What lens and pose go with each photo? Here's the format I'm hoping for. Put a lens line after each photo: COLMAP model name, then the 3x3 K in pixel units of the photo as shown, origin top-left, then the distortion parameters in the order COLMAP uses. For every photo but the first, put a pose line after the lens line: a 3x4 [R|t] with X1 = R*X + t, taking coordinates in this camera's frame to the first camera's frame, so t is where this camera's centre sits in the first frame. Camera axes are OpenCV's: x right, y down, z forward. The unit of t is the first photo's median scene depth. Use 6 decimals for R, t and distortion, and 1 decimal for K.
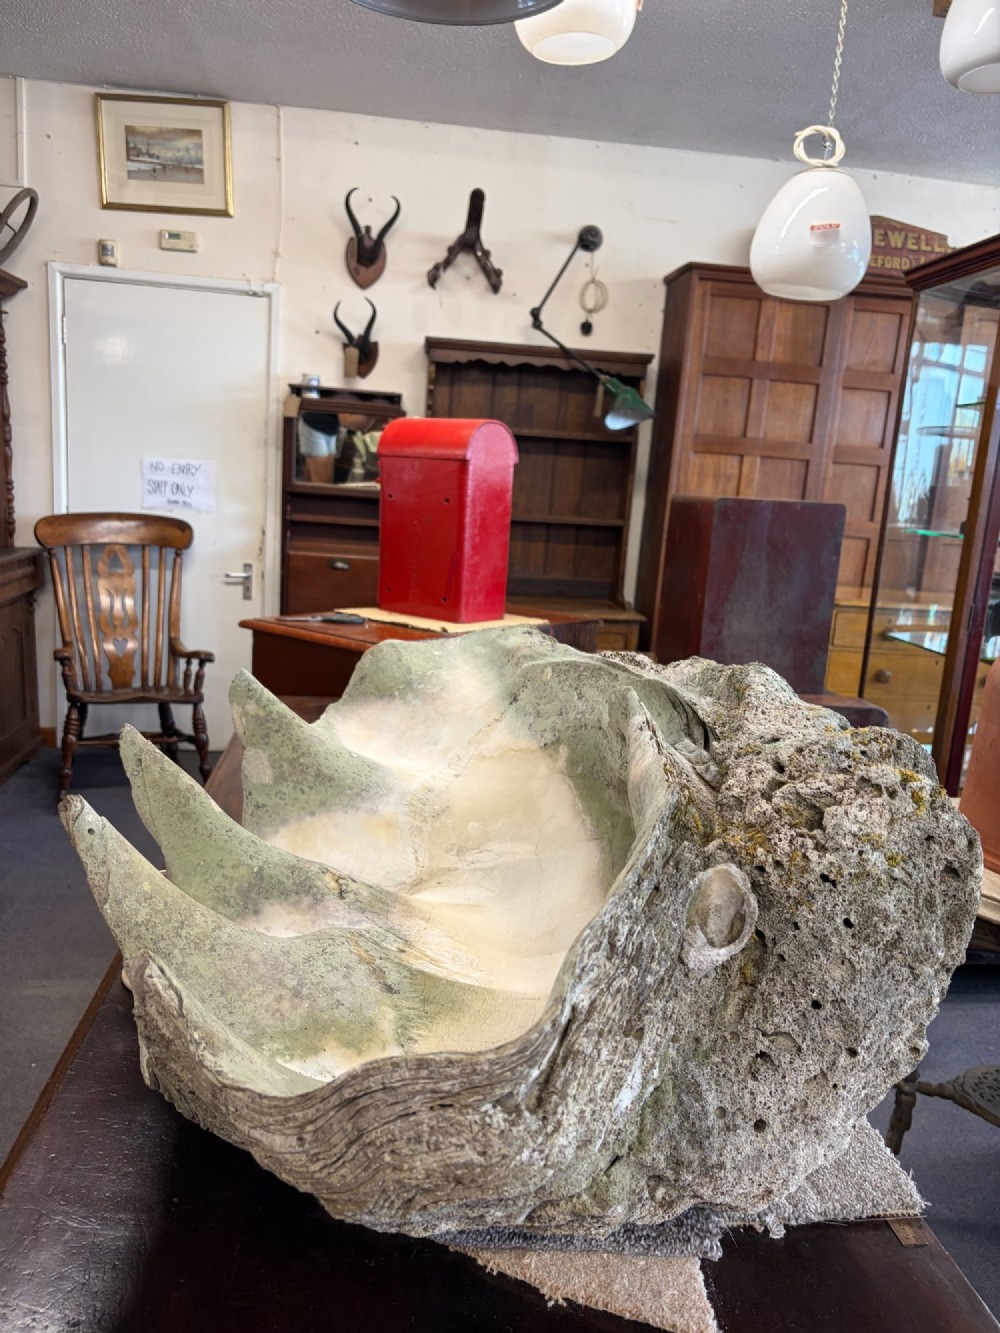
lens RADIAL K [[1018.3, 0, 502.5], [0, 1018.3, 671.5], [0, 0, 1]] dist [0.048822, -0.050281]
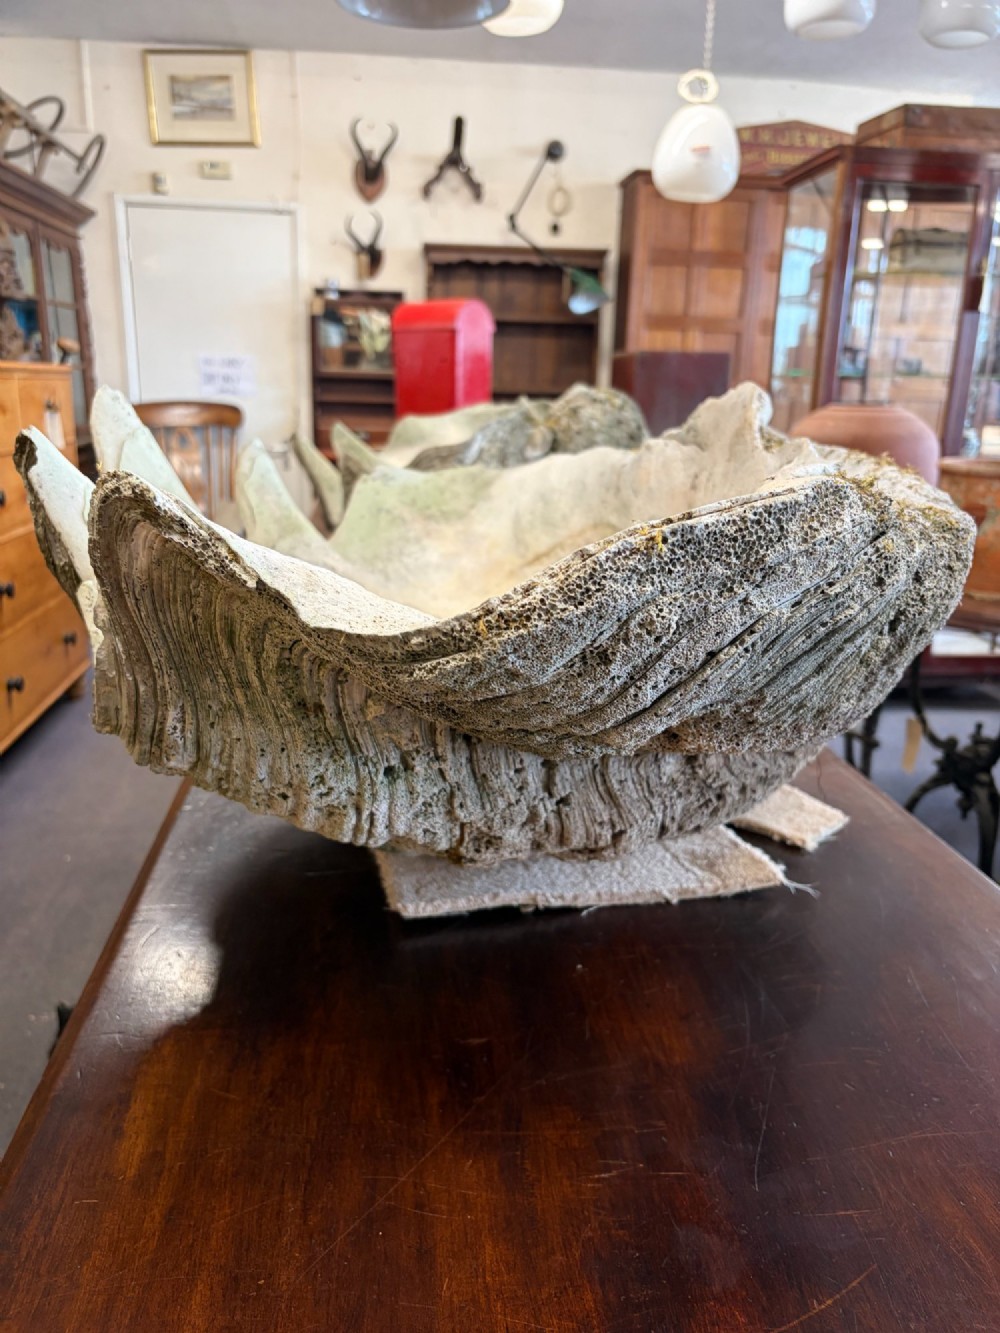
lens RADIAL K [[1018.3, 0, 502.5], [0, 1018.3, 671.5], [0, 0, 1]] dist [0.048822, -0.050281]
pose [[0.999103, -0.039899, -0.014156, 0.017597], [0.040925, 0.995815, 0.081716, 0.088755], [0.010836, -0.082222, 0.996555, -0.265562]]
